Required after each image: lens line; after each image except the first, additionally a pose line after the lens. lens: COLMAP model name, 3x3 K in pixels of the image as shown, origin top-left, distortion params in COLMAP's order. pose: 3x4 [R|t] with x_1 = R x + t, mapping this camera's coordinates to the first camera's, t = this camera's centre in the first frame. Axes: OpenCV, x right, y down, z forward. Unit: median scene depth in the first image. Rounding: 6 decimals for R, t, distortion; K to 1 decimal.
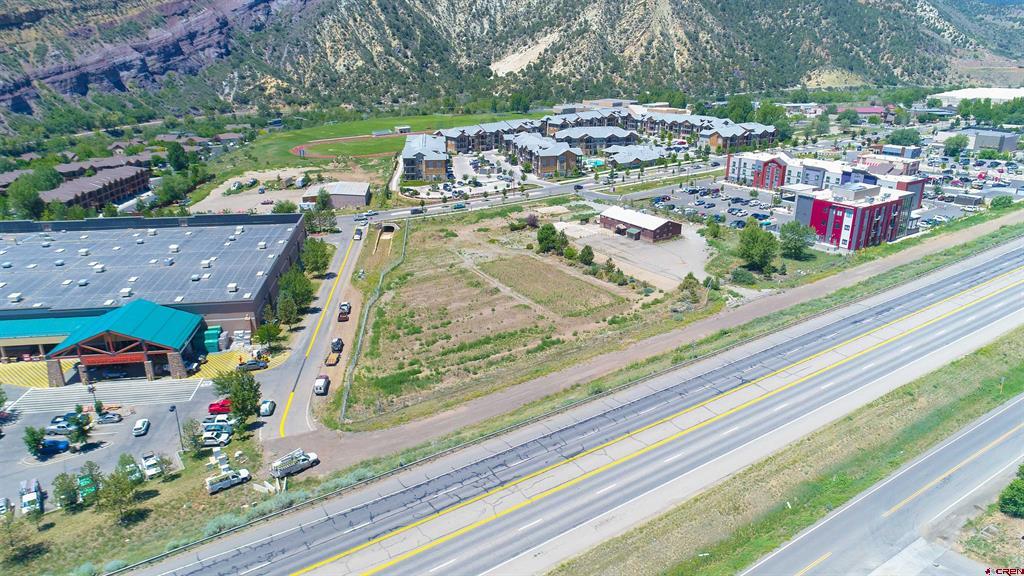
lens RADIAL K [[689.0, 0, 515.1], [0, 689.0, 289.3], [0, 0, 1]] dist [0.005520, -0.000822]
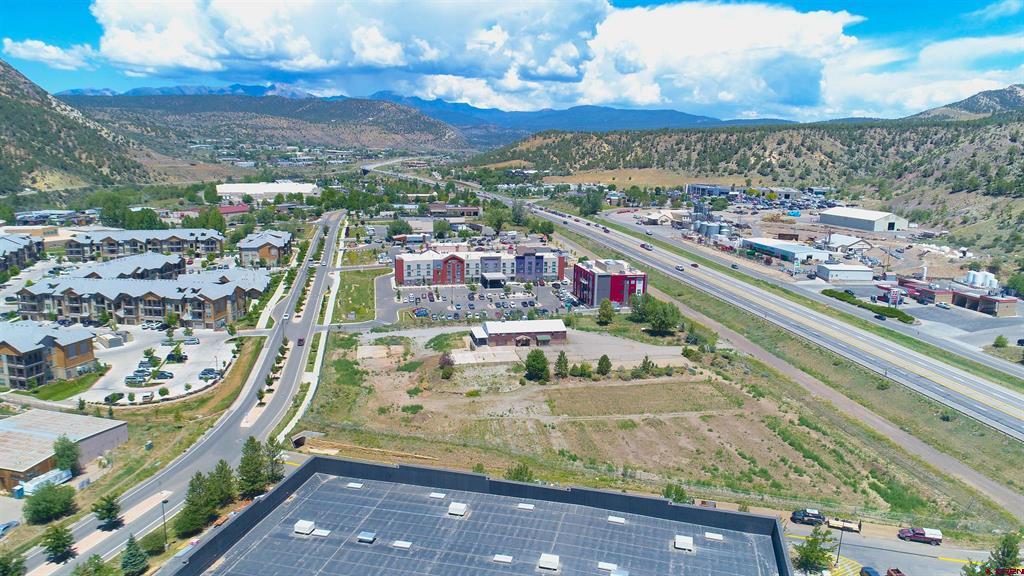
lens RADIAL K [[689.0, 0, 515.1], [0, 689.0, 289.3], [0, 0, 1]] dist [0.005520, -0.000822]
pose [[0.371280, -0.181239, 0.910661, -0.203393], [0.296916, 0.952443, 0.068501, -0.063611], [-0.879768, 0.244957, 0.407436, 0.167142]]
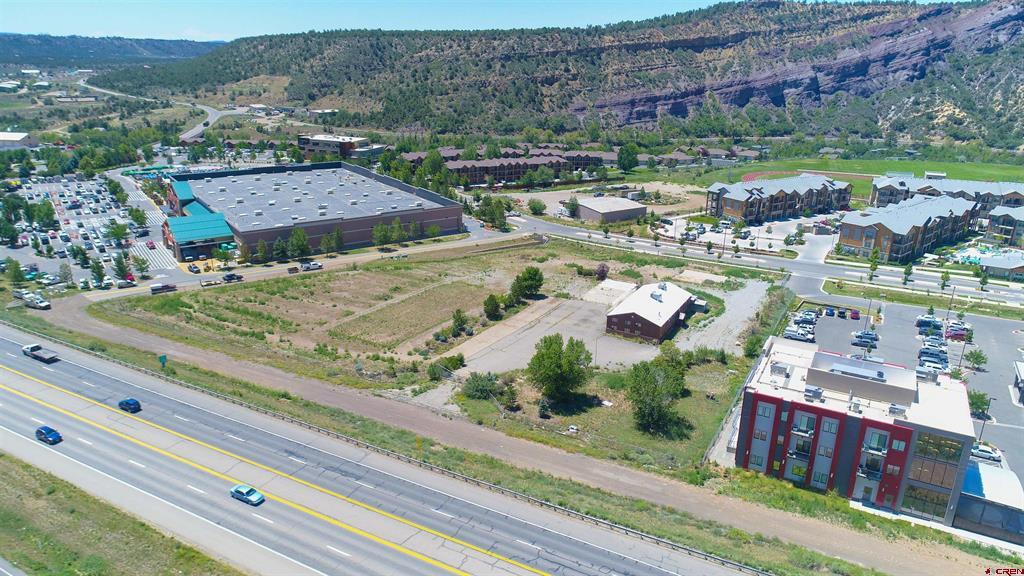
lens RADIAL K [[693.0, 0, 515.5], [0, 693.0, 282.9], [0, 0, 1]] dist [0.002413, 0.003188]
pose [[0.459225, 0.292810, -0.838674, 0.203525], [-0.324766, 0.934096, 0.148296, -0.052188], [0.826825, 0.204272, 0.524055, 0.139447]]
